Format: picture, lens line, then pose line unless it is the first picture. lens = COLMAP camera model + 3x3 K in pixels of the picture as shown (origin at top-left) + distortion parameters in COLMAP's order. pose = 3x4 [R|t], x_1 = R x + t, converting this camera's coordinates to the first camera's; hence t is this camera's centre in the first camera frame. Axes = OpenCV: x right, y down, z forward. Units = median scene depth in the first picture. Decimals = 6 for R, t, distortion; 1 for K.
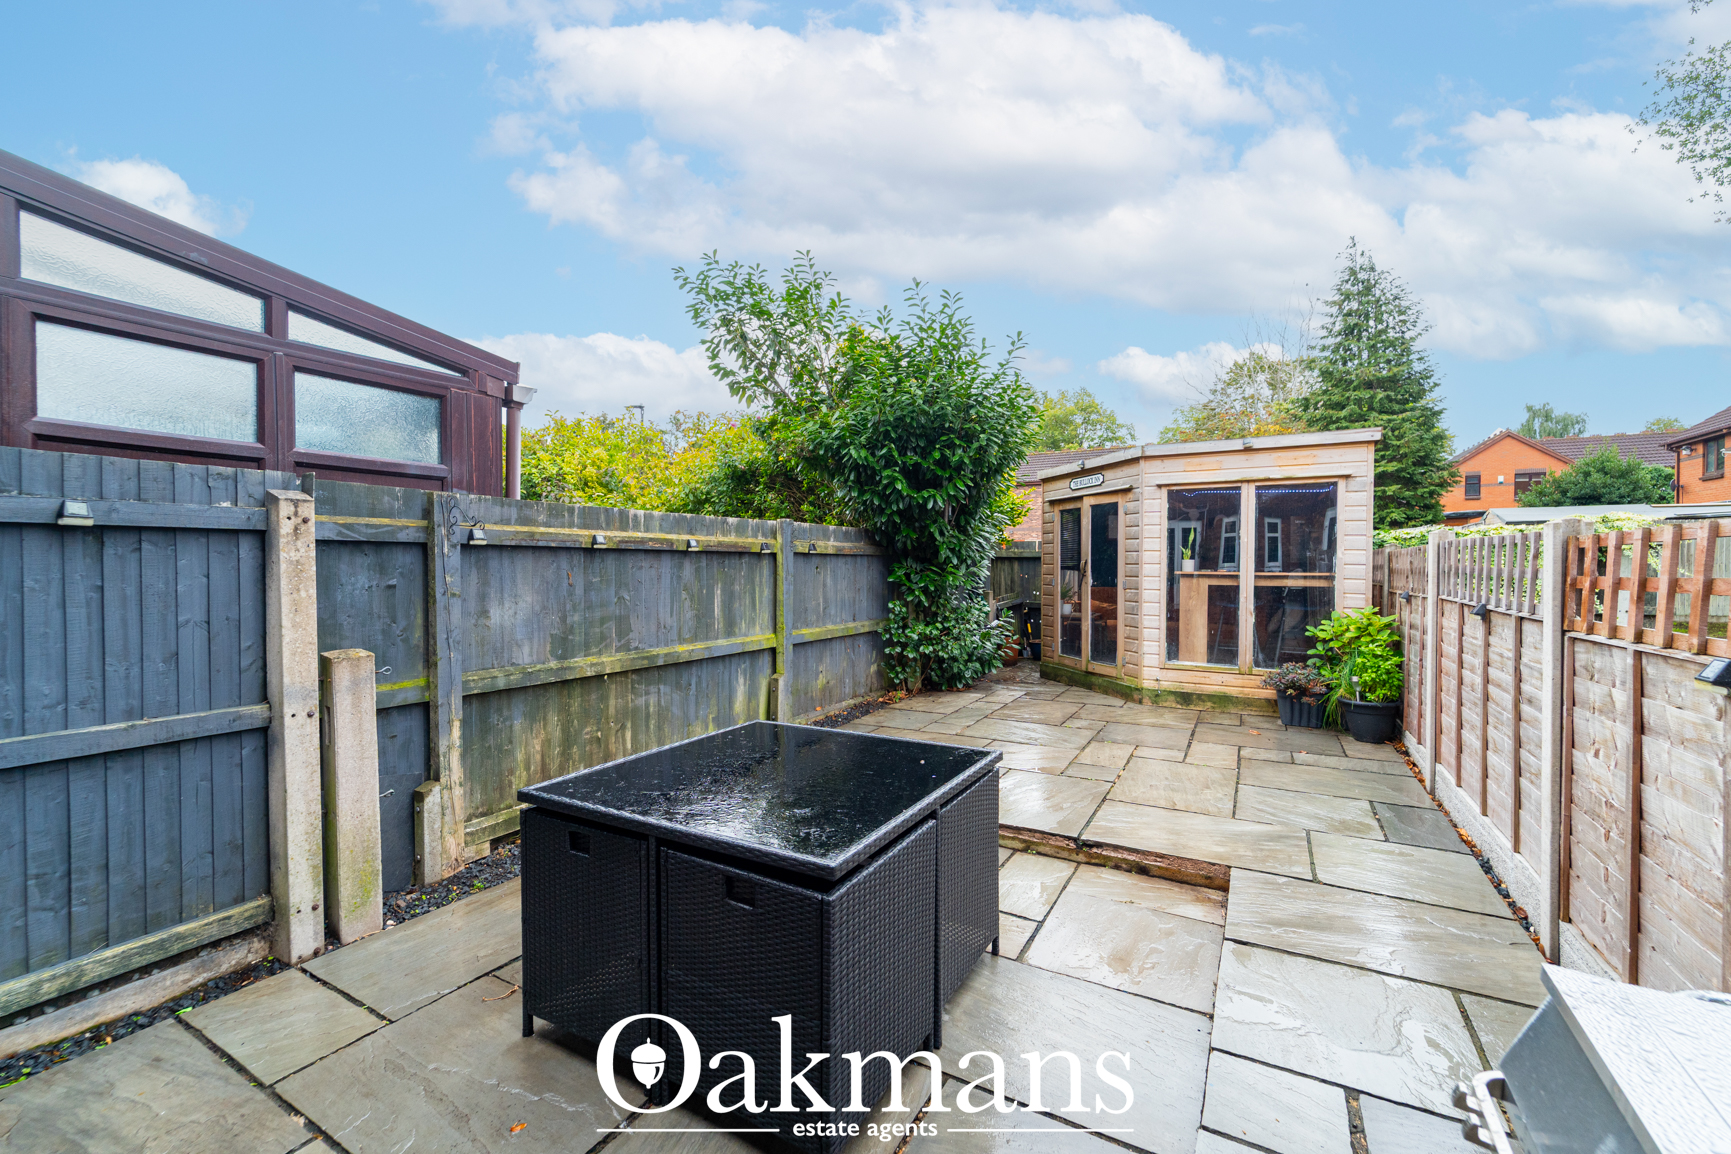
lens RADIAL K [[705.4, 0, 873.3], [0, 705.4, 573.6], [0, 0, 1]] dist [-0.000792, -0.000857]
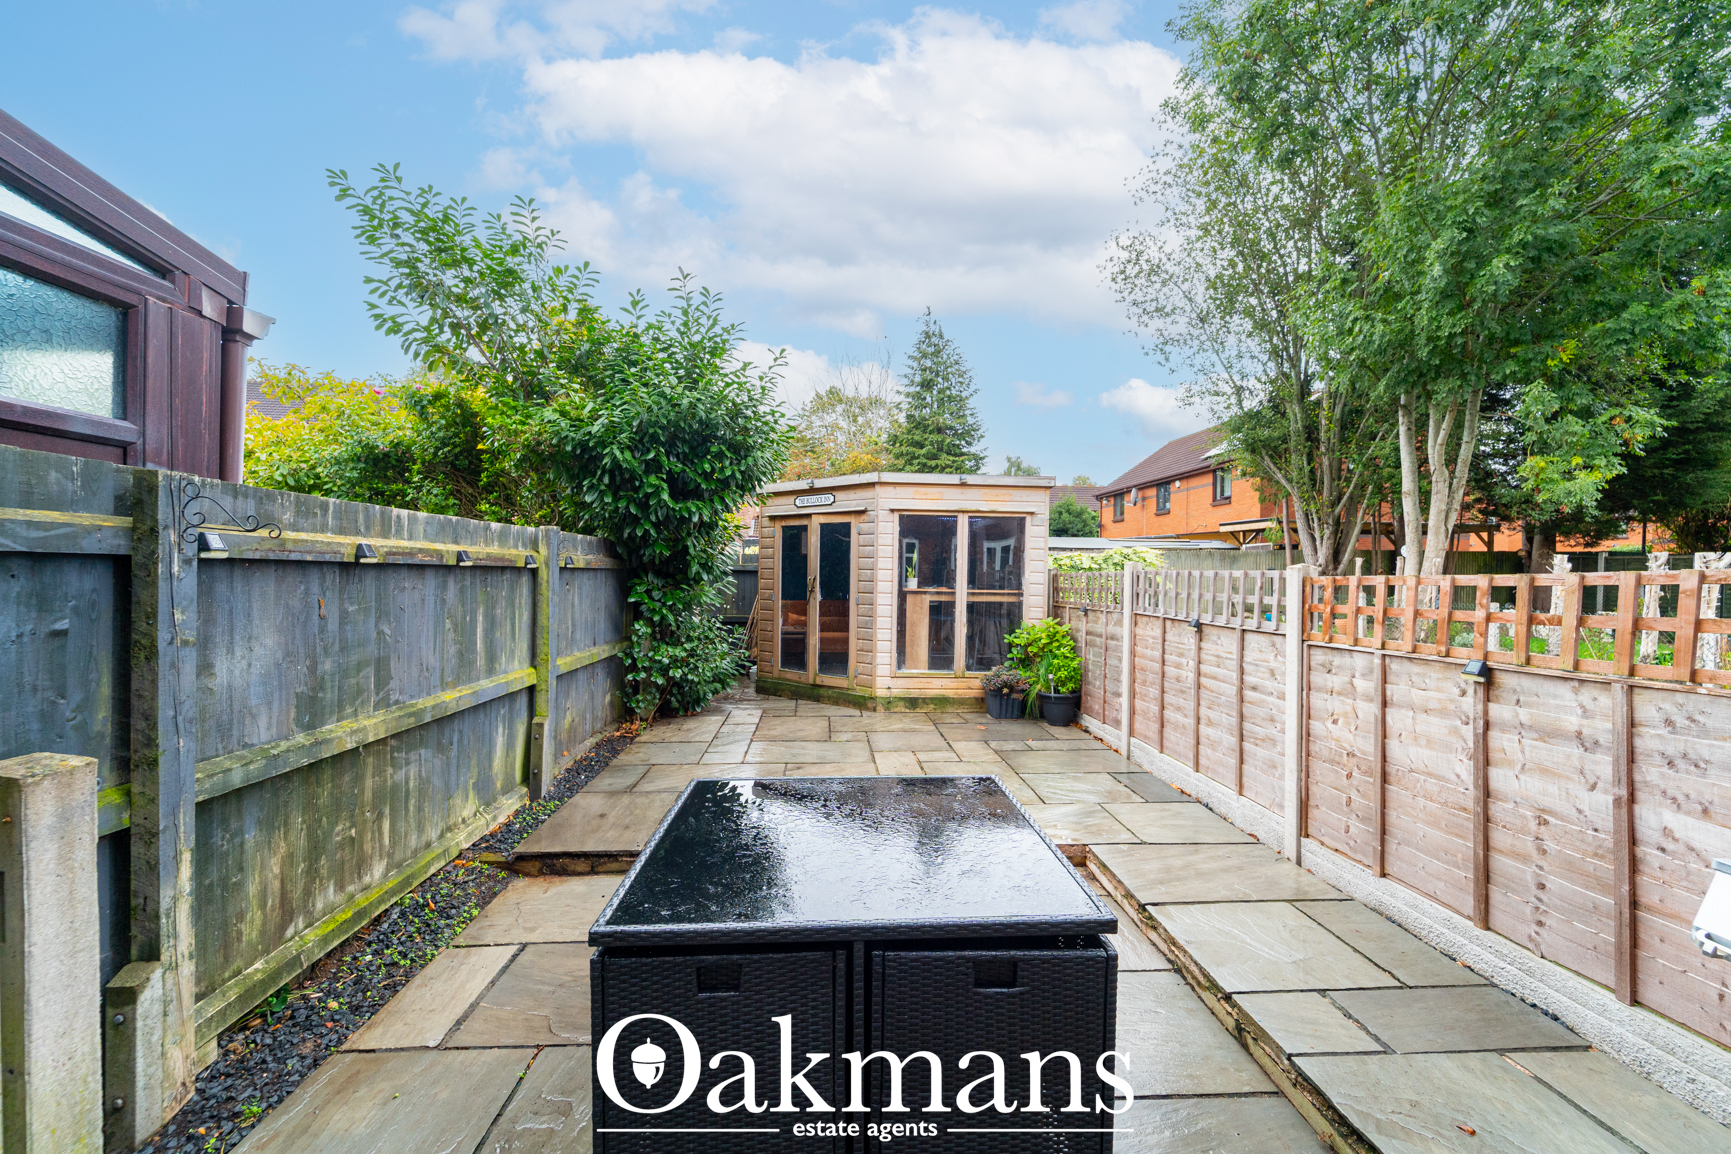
lens RADIAL K [[714.1, 0, 870.6], [0, 714.1, 574.6], [0, 0, 1]] dist [0.001298, -0.002748]
pose [[0.838990, 0.011145, 0.544032, -0.268737], [-0.006718, 0.999926, -0.010125, -0.015765], [-0.544105, 0.004840, 0.839003, 0.105560]]
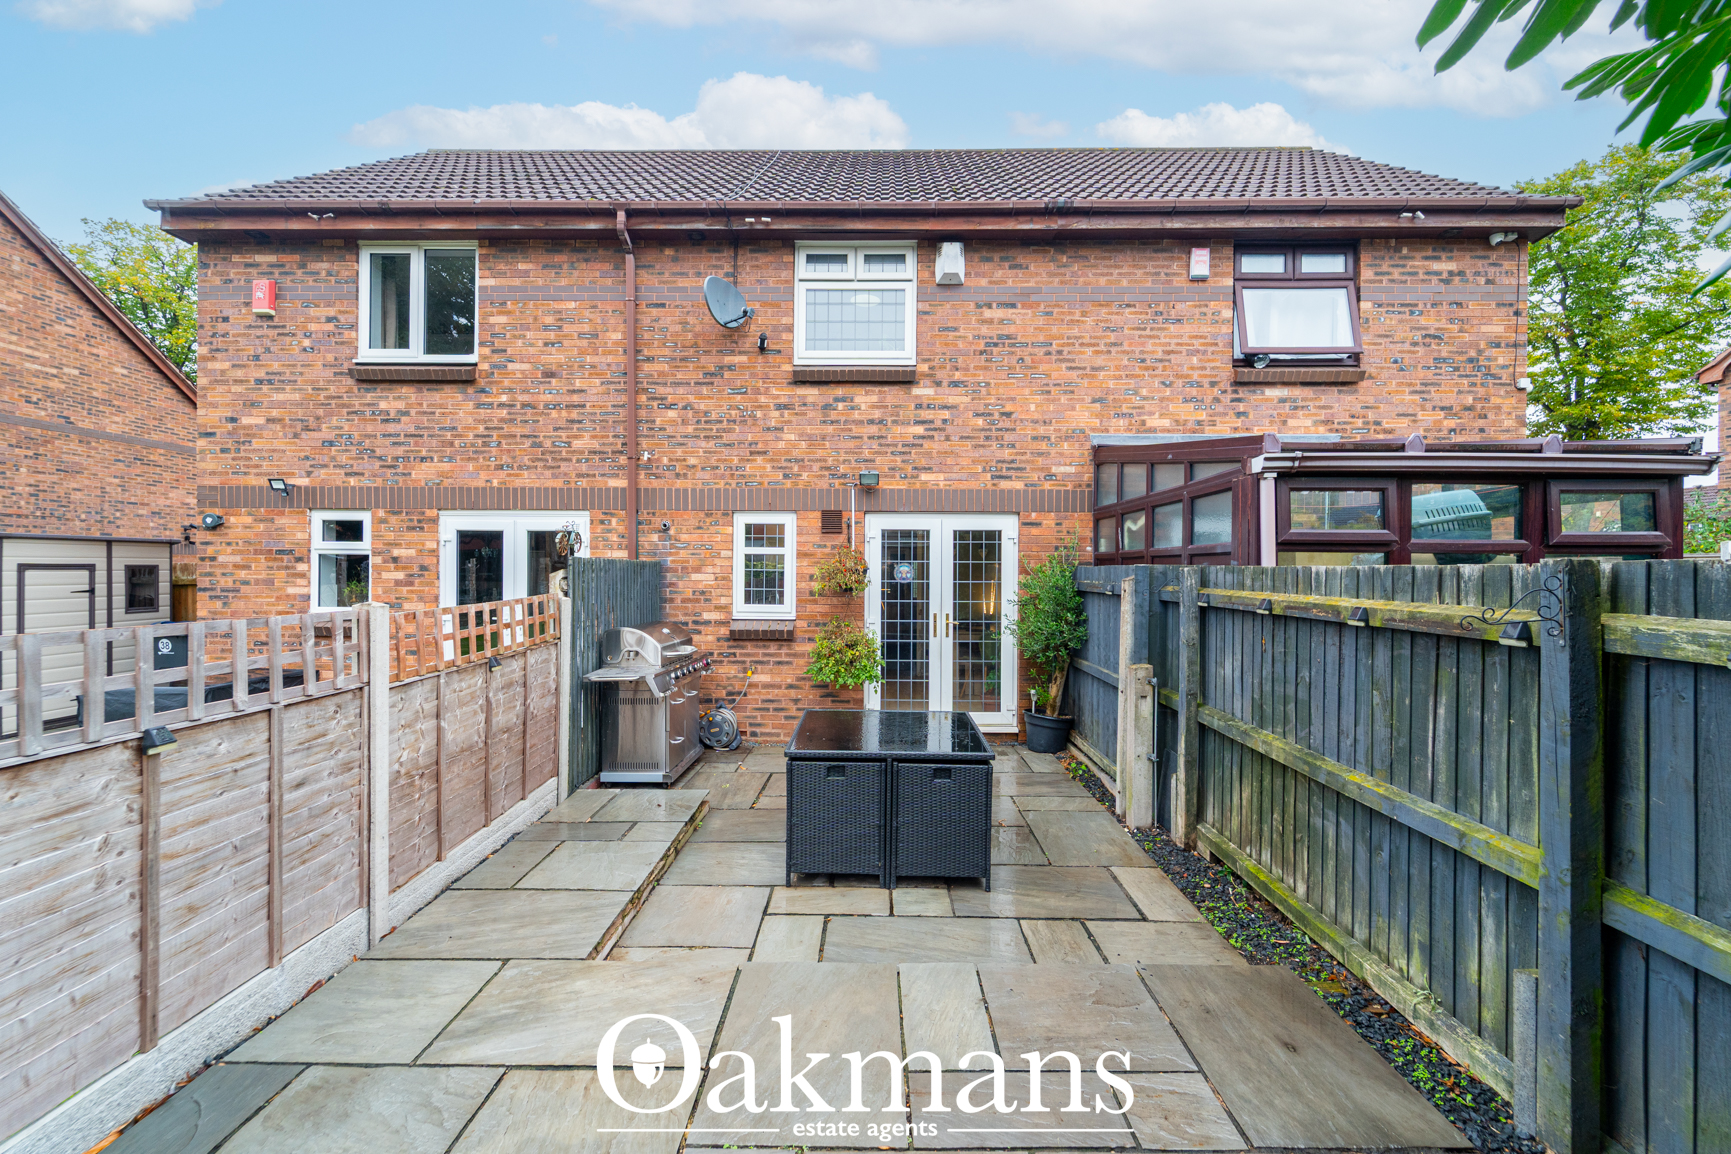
lens RADIAL K [[704.0, 0, 869.3], [0, 704.0, 573.8], [0, 0, 1]] dist [0.001980, -0.000701]
pose [[-0.872262, 0.002373, -0.489034, 0.368356], [-0.007310, 0.999813, 0.017888, -0.075175], [0.488985, 0.019178, -0.872081, 1.163784]]
